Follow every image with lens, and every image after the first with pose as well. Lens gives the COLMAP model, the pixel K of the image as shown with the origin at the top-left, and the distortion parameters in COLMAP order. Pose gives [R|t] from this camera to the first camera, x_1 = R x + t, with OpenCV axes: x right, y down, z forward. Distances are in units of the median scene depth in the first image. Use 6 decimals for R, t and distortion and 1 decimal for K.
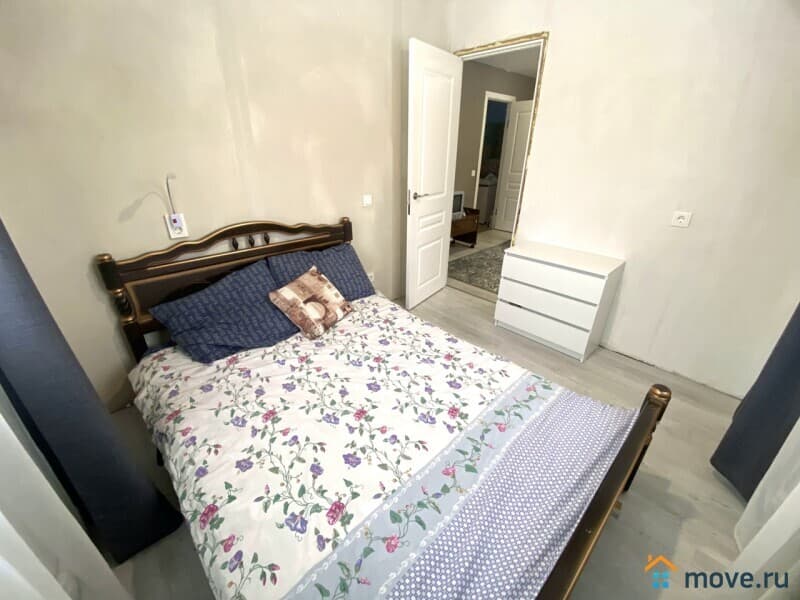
lens RADIAL K [[326.5, 0, 398.2], [0, 326.5, 298.9], [0, 0, 1]] dist [0.025085, -0.021578]
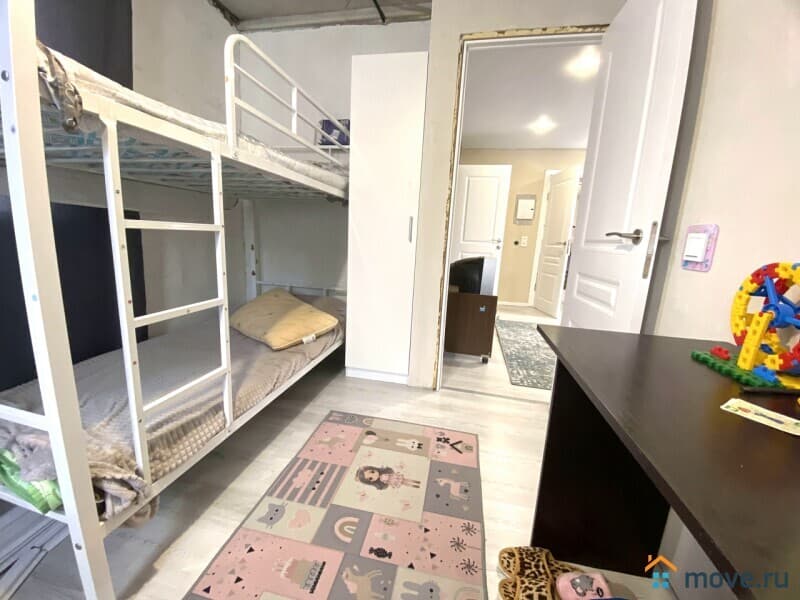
lens RADIAL K [[326.5, 0, 398.2], [0, 326.5, 298.9], [0, 0, 1]] dist [0.025085, -0.021578]
pose [[0.815404, -0.071607, 0.574446, -0.363517], [0.201072, 0.965571, -0.165053, -0.164865], [-0.542850, 0.250090, 0.801729, 0.552471]]
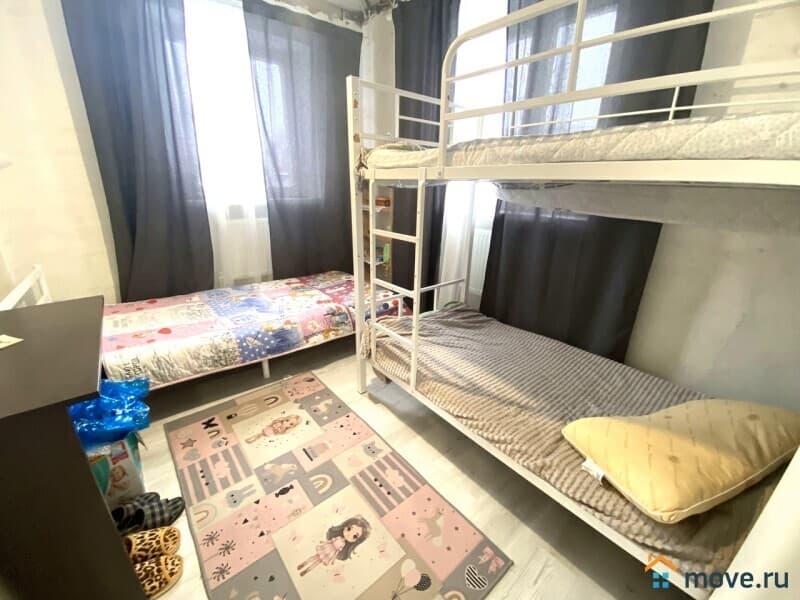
lens RADIAL K [[326.5, 0, 398.2], [0, 326.5, 298.9], [0, 0, 1]] dist [0.025085, -0.021578]
pose [[-0.051217, 0.338777, -0.939471, -0.029400], [-0.435030, 0.839198, 0.326335, -0.326508], [0.898958, 0.425412, 0.104397, 0.781869]]
